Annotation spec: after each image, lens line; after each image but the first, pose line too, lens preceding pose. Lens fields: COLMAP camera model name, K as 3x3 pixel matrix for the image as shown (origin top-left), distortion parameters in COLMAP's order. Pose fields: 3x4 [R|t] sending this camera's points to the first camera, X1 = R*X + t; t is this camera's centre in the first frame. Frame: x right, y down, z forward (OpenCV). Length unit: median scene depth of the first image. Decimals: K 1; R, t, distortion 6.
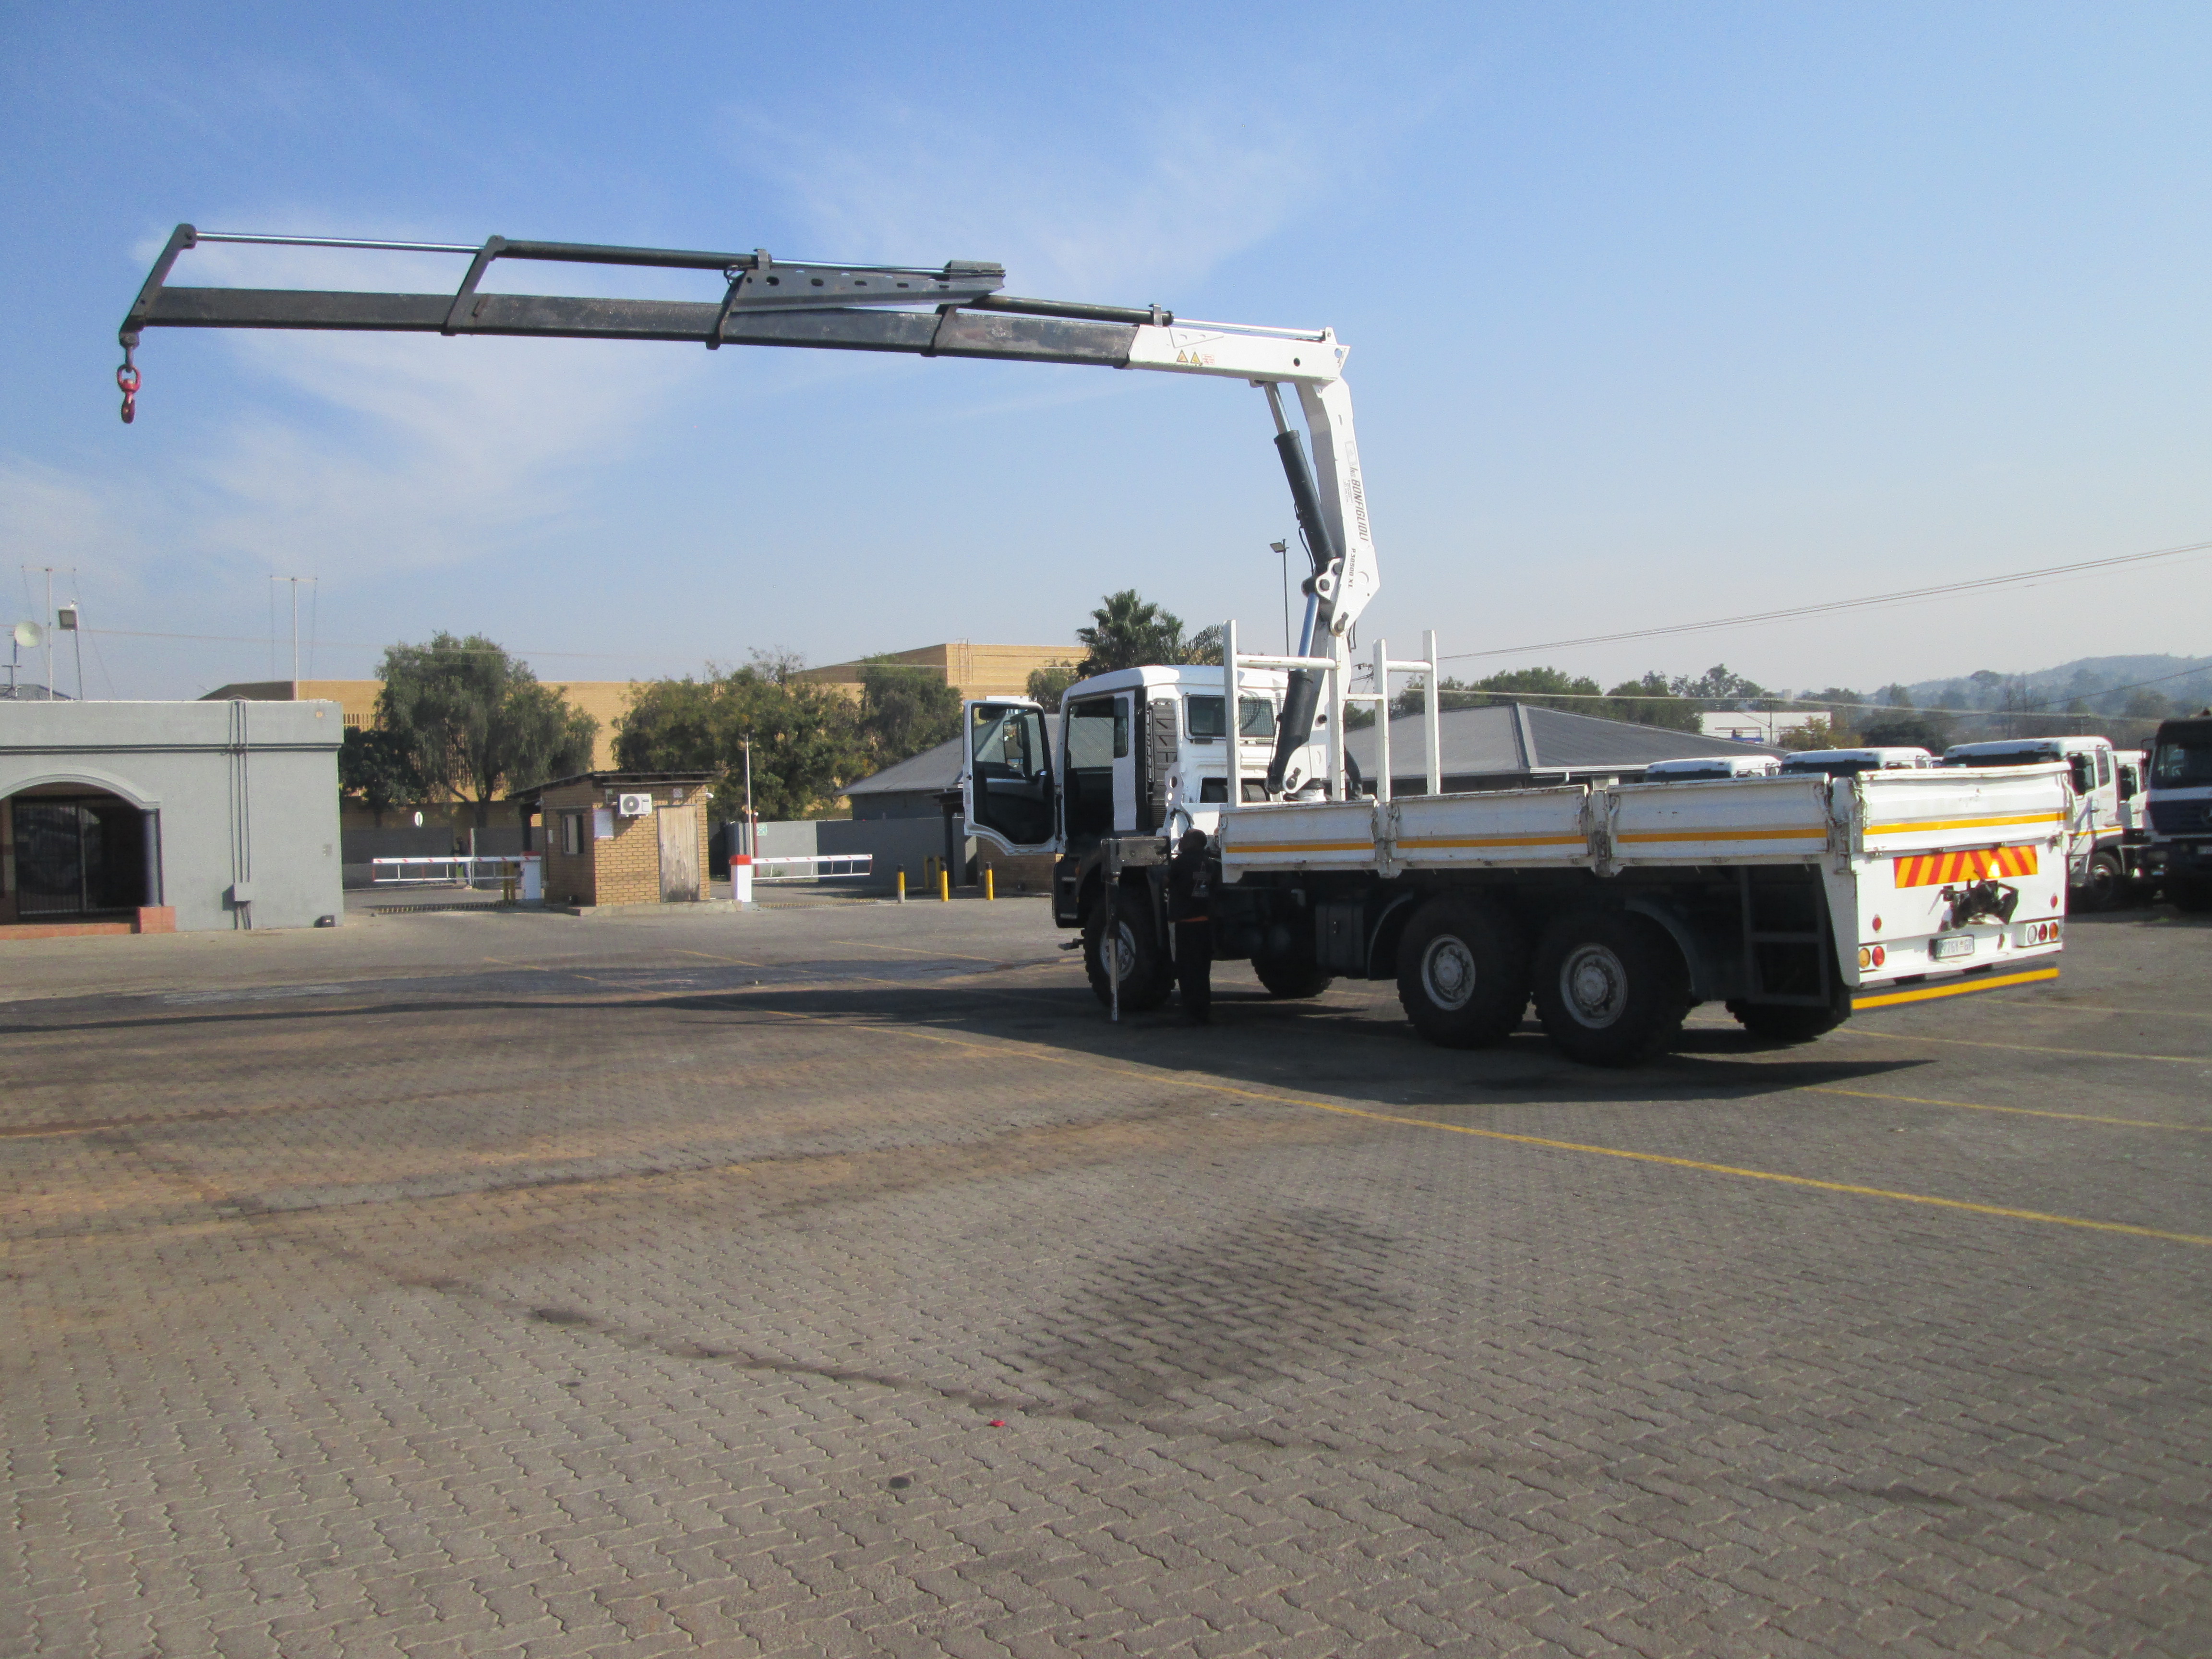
lens RADIAL K [[1819.5, 0, 1122.1], [0, 1819.5, 818.6], [0, 0, 1]] dist [-0.035361, -0.000726]
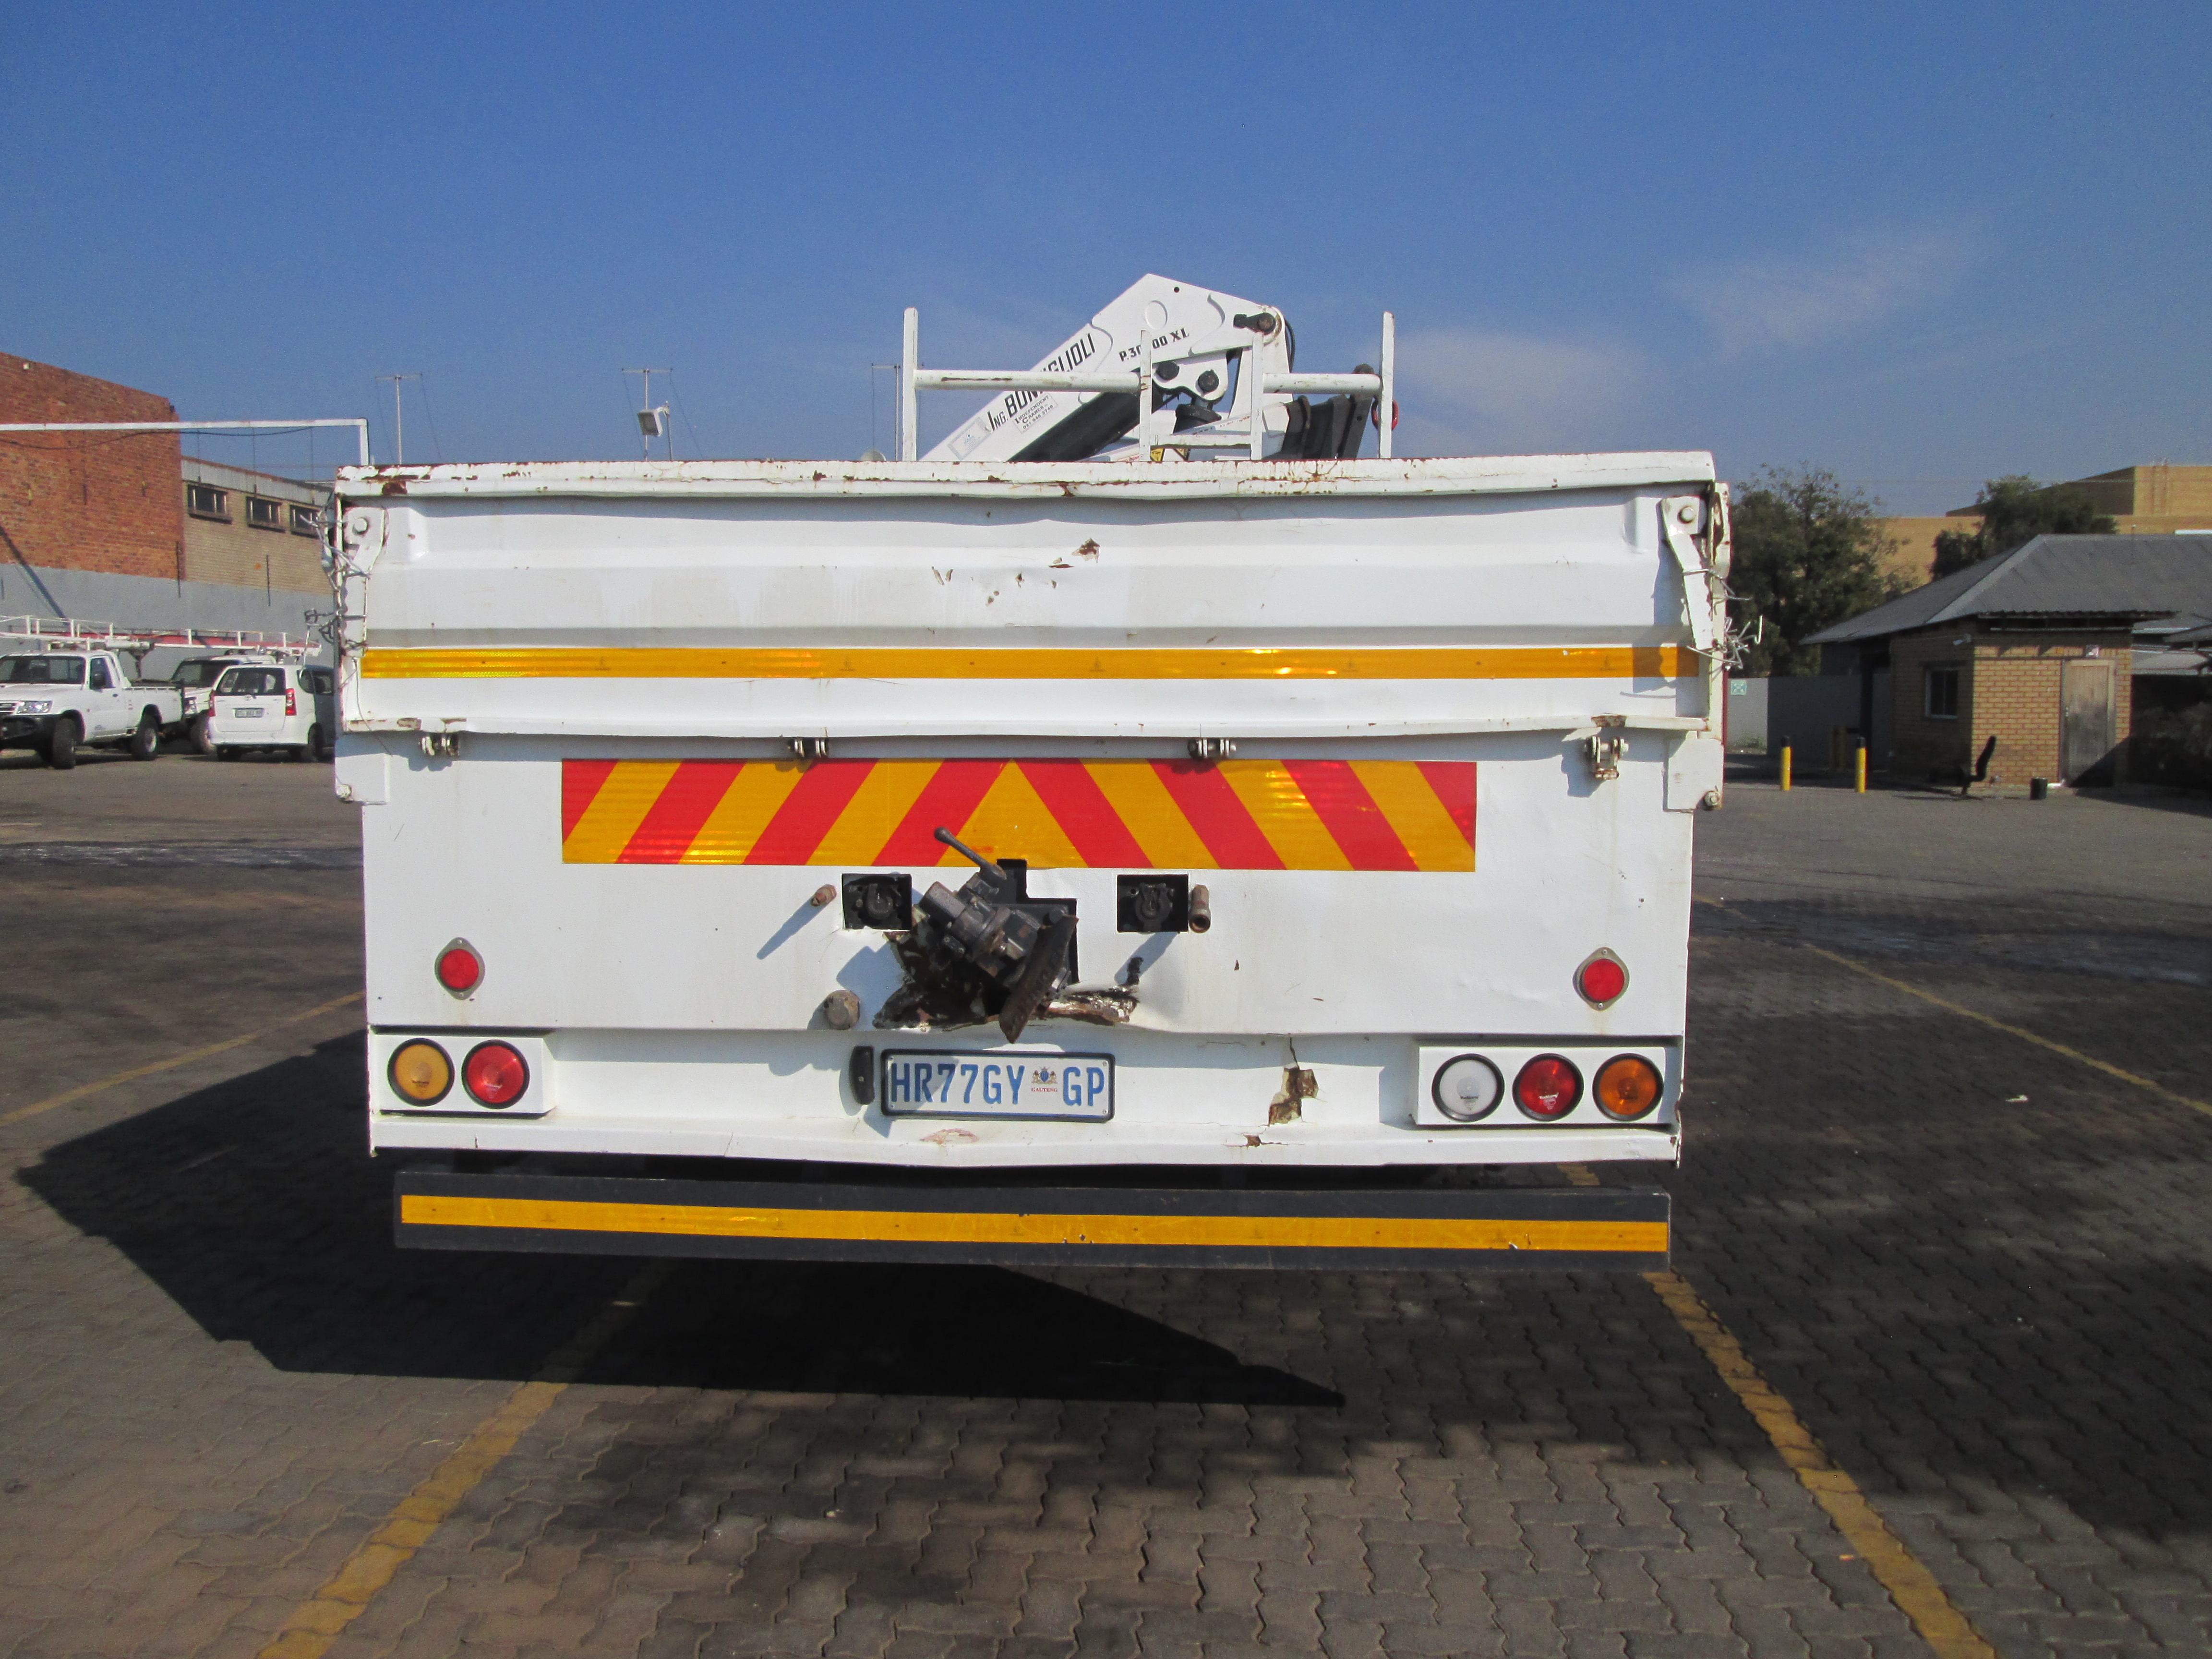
lens RADIAL K [[1819.5, 0, 1122.1], [0, 1819.5, 818.6], [0, 0, 1]] dist [-0.035361, -0.000726]
pose [[0.790303, 0.081067, -0.607330, 0.644231], [-0.036751, 0.995696, 0.085082, 0.002269], [0.611614, -0.044921, 0.789880, 0.773365]]
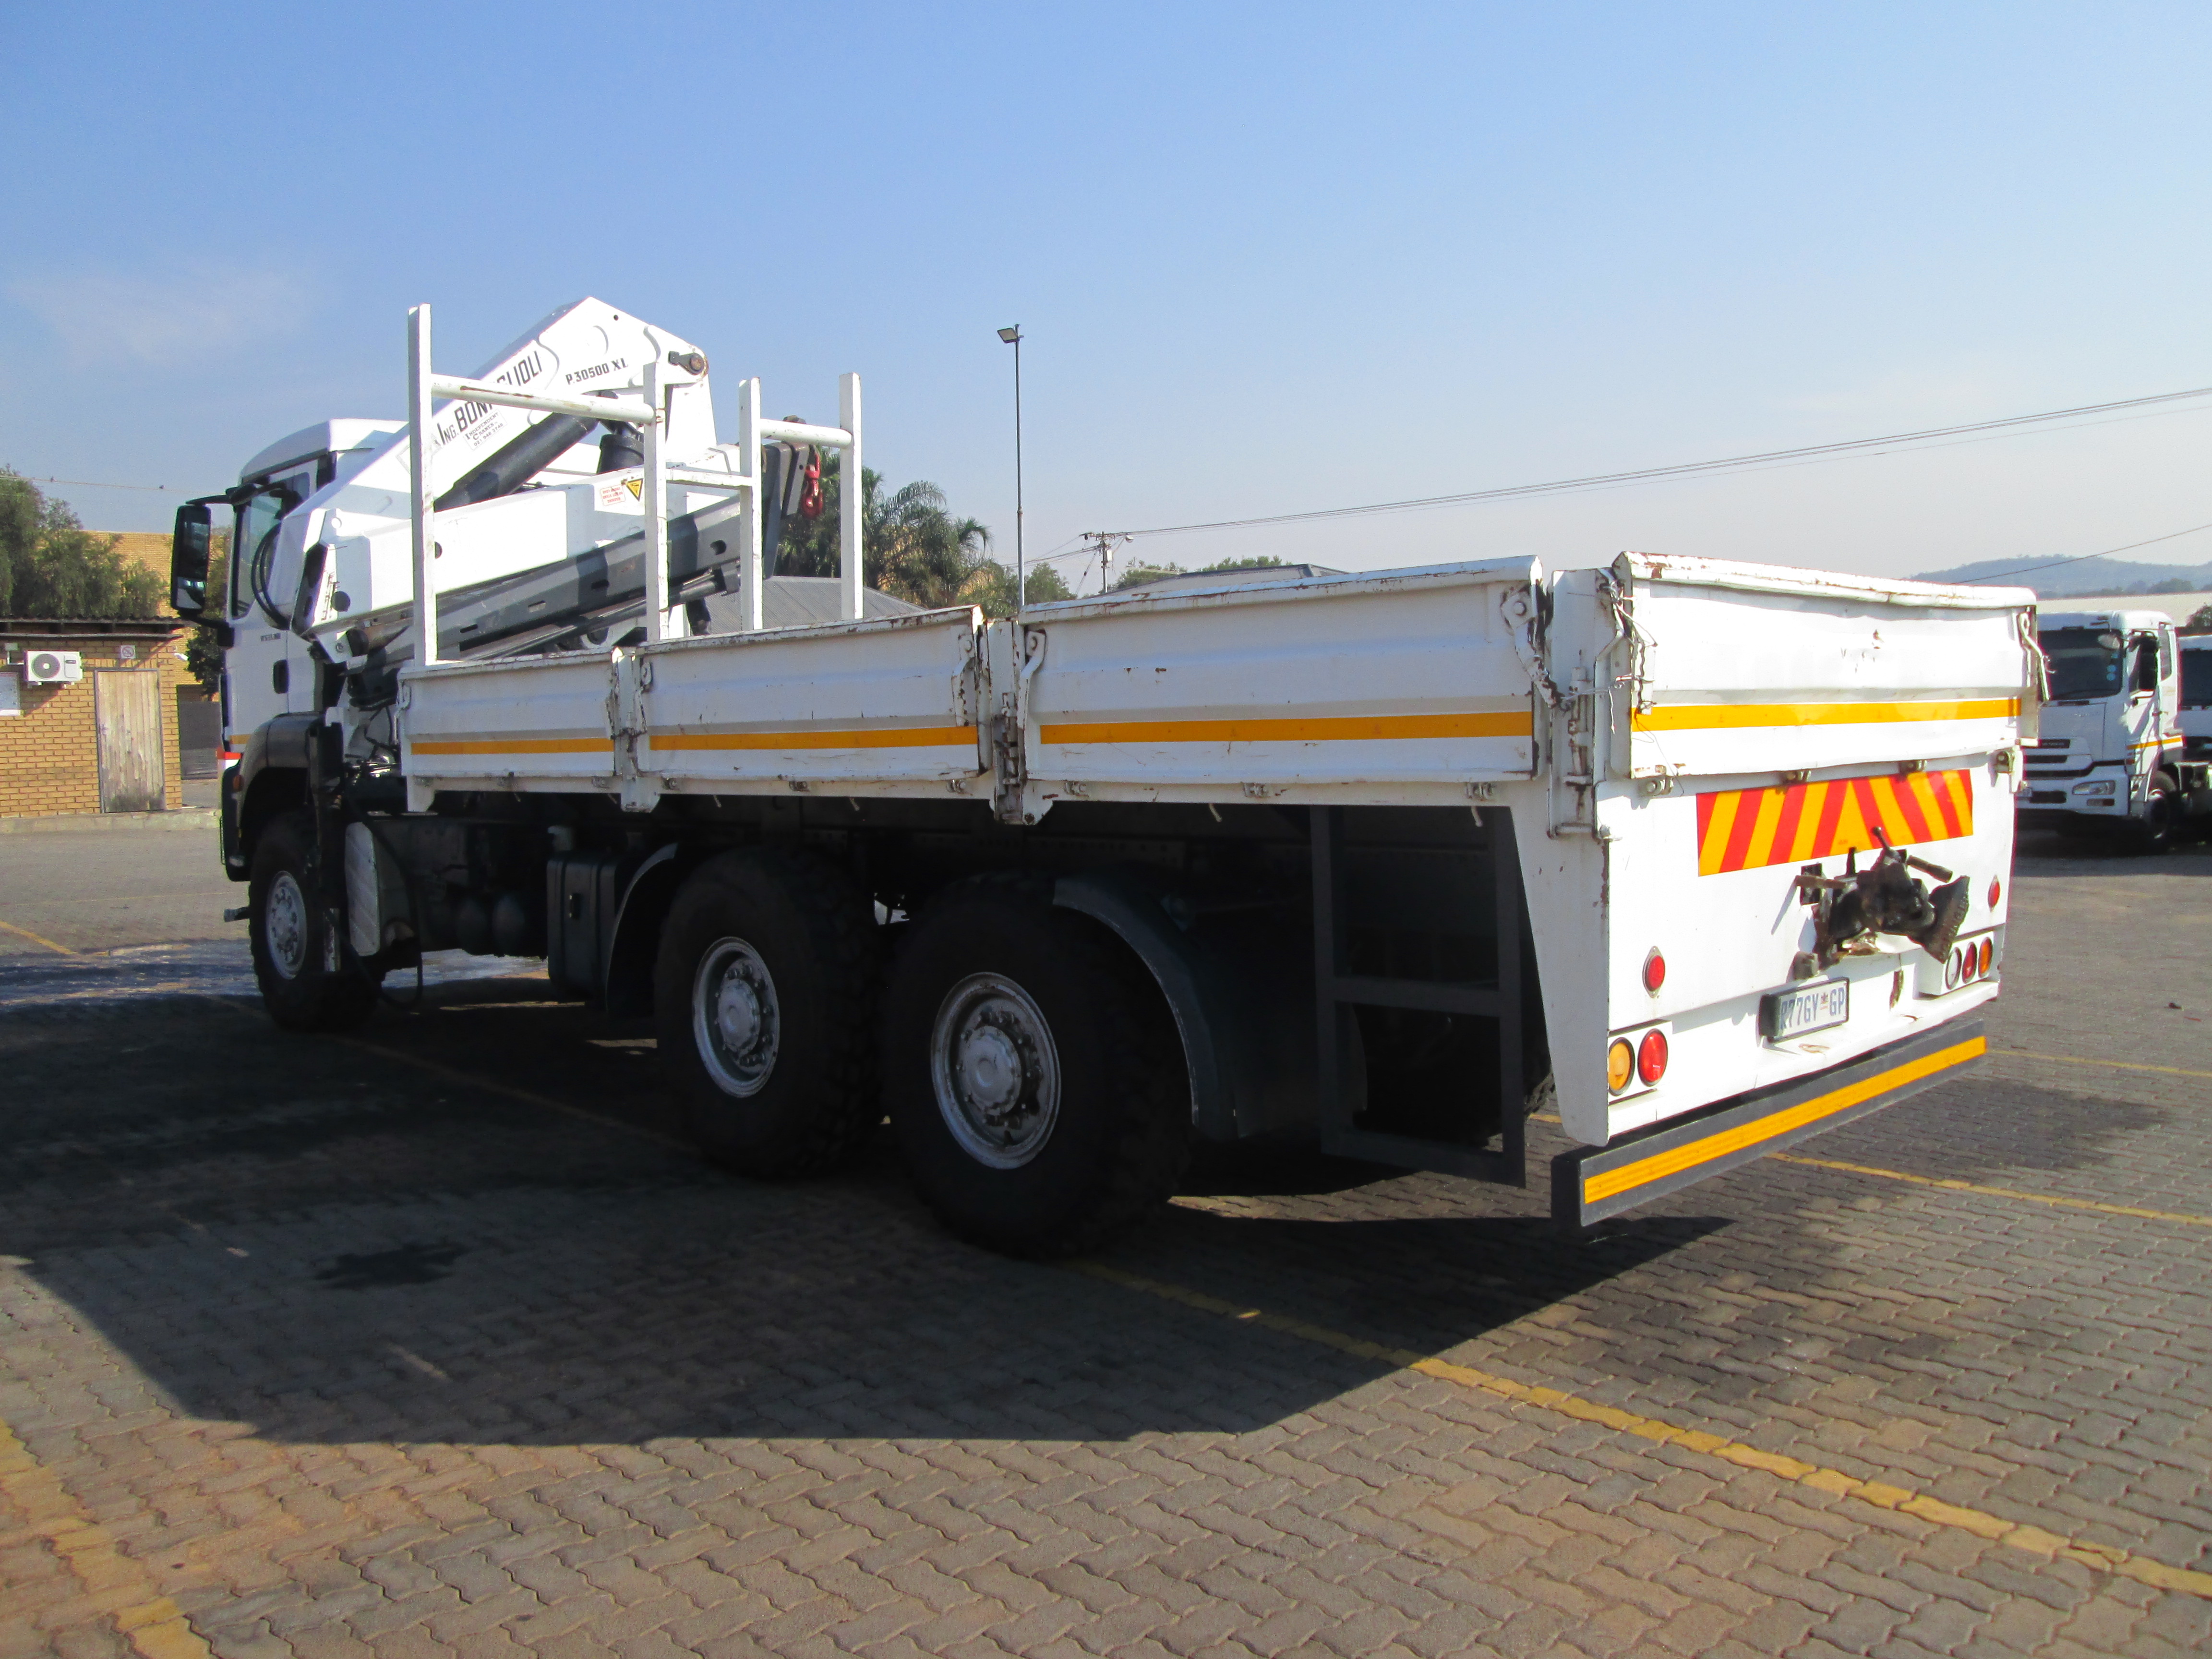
lens RADIAL K [[1819.5, 0, 1122.1], [0, 1819.5, 818.6], [0, 0, 1]] dist [-0.035361, -0.000726]
pose [[0.984705, 0.013945, 0.173673, 0.230076], [-0.022349, 0.998667, 0.046529, 0.011198], [-0.172793, -0.049698, 0.983704, 0.613949]]
